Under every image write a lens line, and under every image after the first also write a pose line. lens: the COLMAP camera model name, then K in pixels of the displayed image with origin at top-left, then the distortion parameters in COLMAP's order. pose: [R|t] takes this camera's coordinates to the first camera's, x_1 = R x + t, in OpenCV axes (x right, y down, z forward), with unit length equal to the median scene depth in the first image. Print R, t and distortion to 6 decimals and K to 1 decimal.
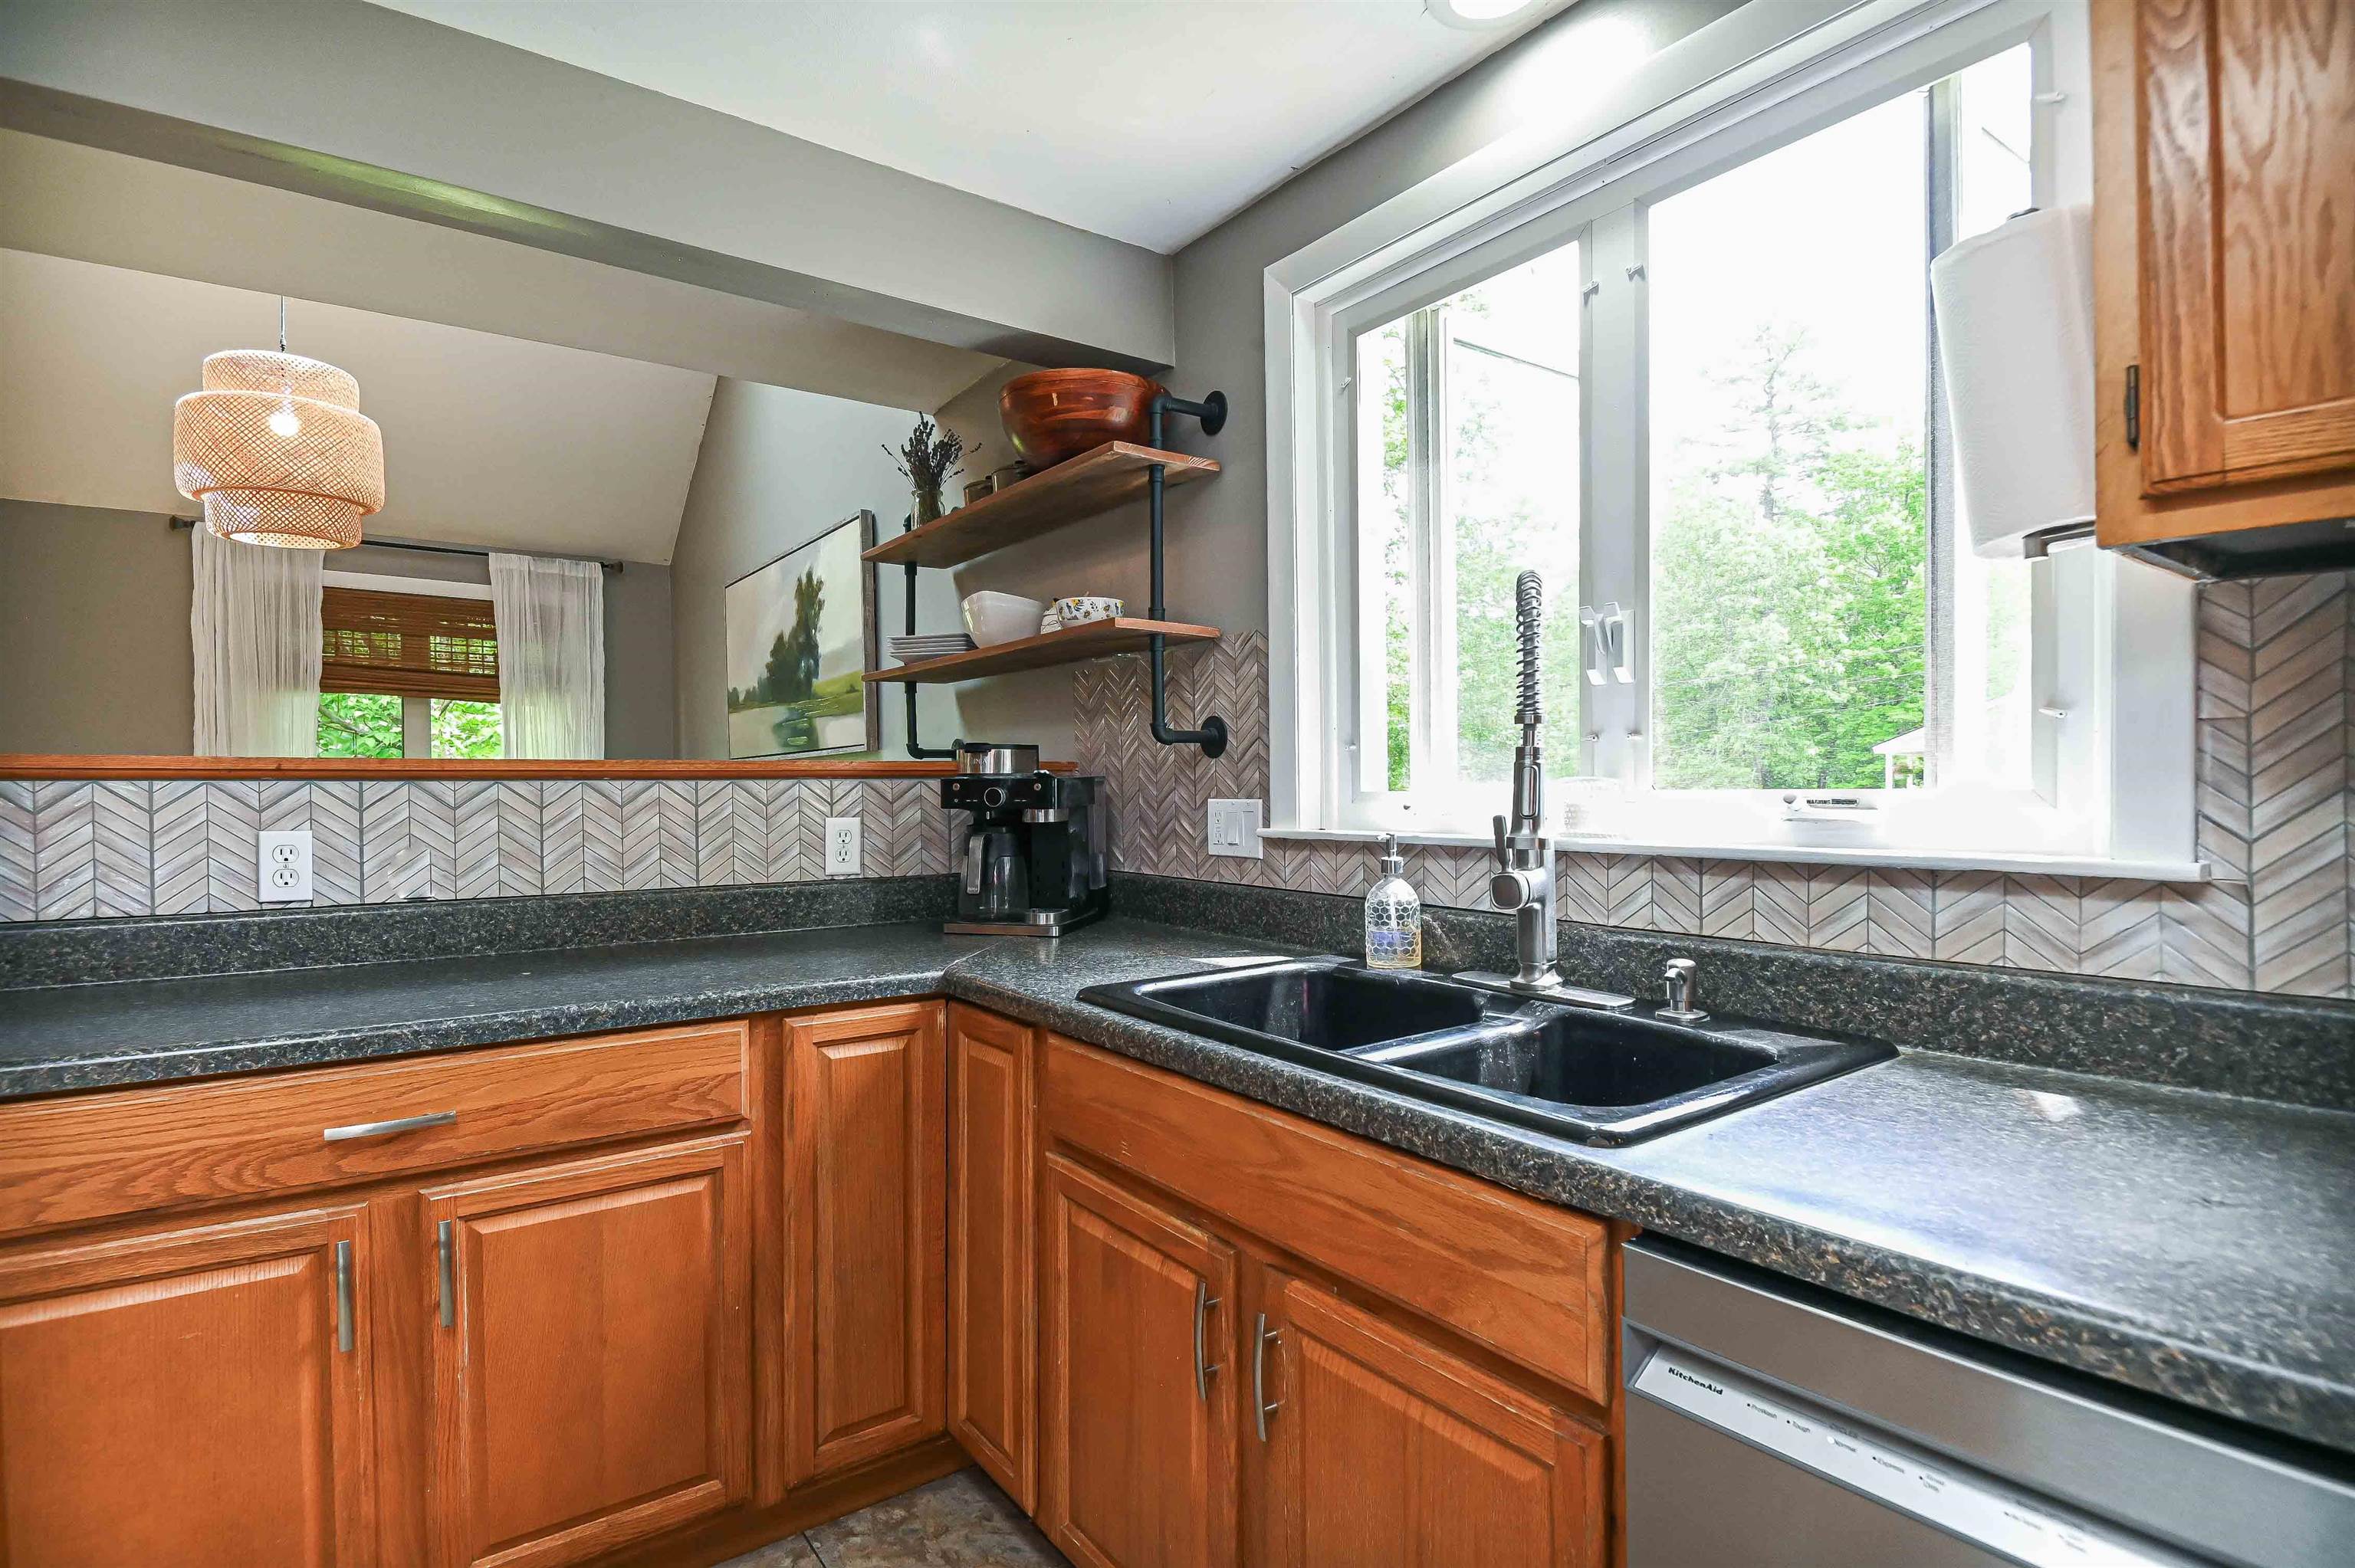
lens RADIAL K [[1159.1, 0, 1168.6], [0, 1159.1, 802.9], [0, 0, 1]] dist [0.013390, -0.019328]
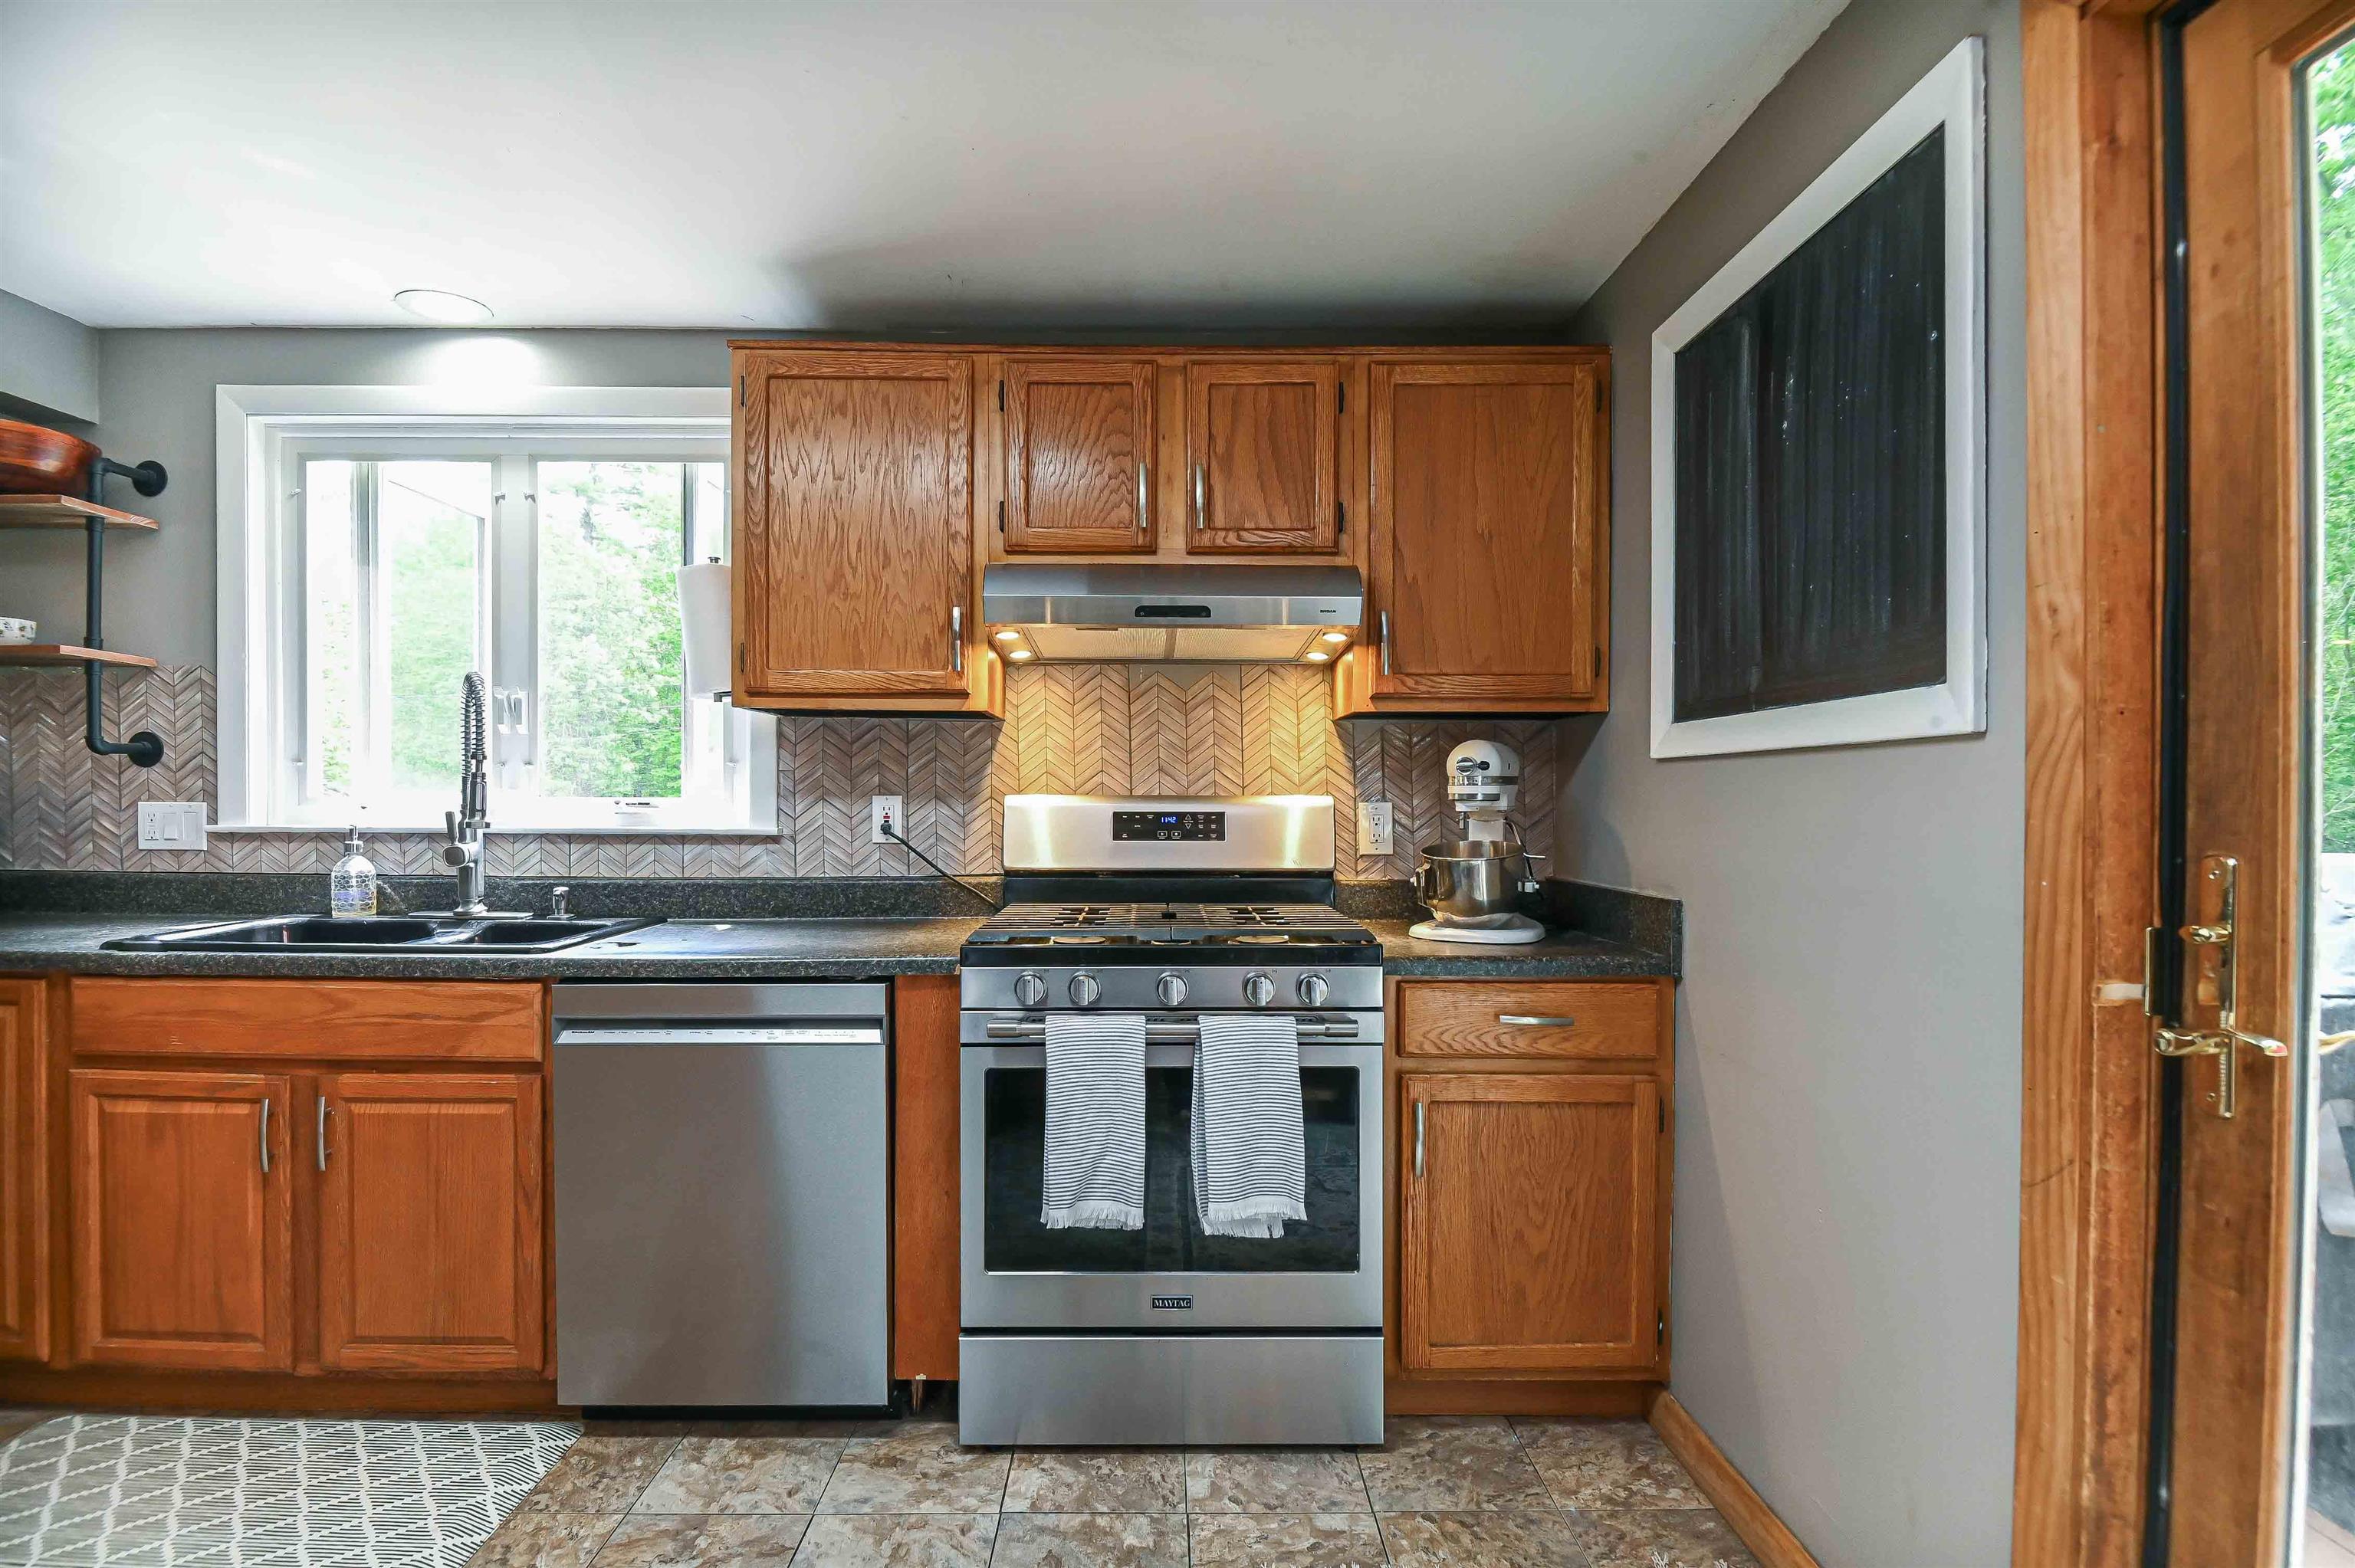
lens RADIAL K [[1159.1, 0, 1175.8], [0, 1159.1, 805.0], [0, 0, 1]] dist [0.013390, -0.019328]
pose [[0.584711, 0.003614, 0.811233, -0.393123], [0.002339, 0.999978, -0.006140, 0.011967], [-0.811238, 0.005488, 0.584690, -0.708805]]
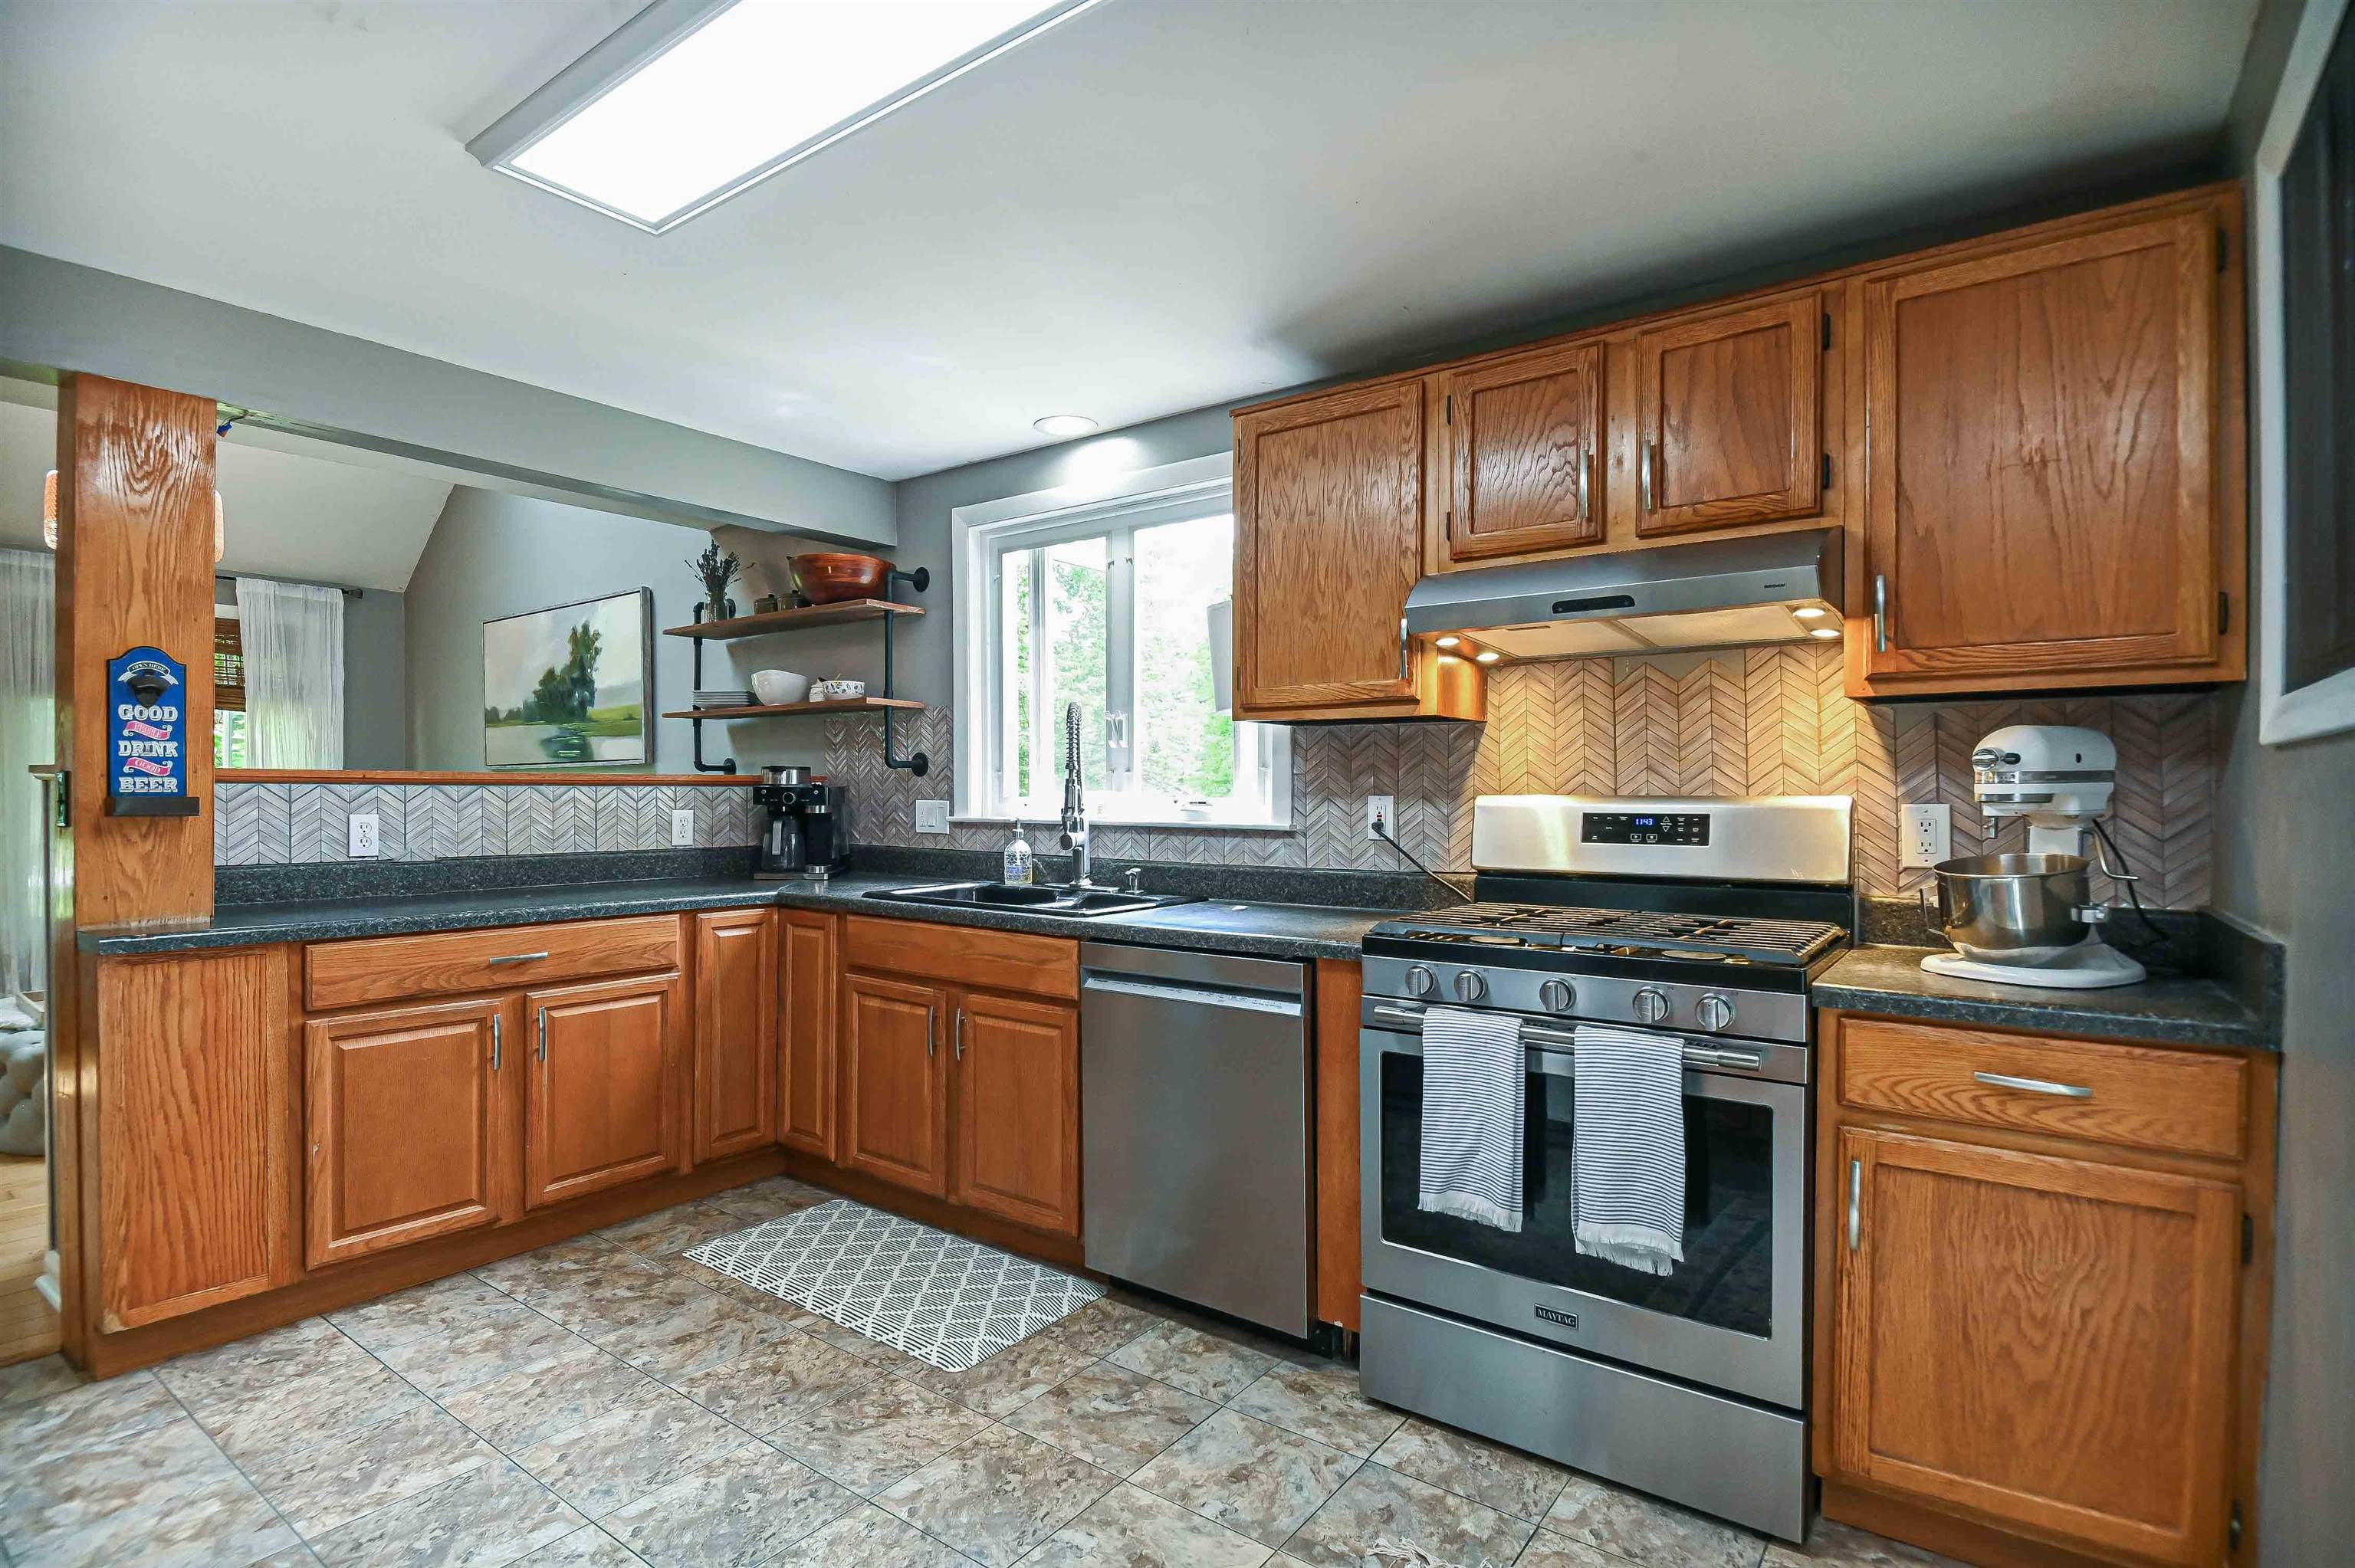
lens RADIAL K [[1159.1, 0, 1168.7], [0, 1159.1, 808.5], [0, 0, 1]] dist [0.013390, -0.019328]
pose [[0.956282, 0.005761, 0.292388, -0.145141], [-0.005857, 0.999983, -0.000546, 0.009903], [-0.292386, -0.001190, 0.956300, -1.000145]]
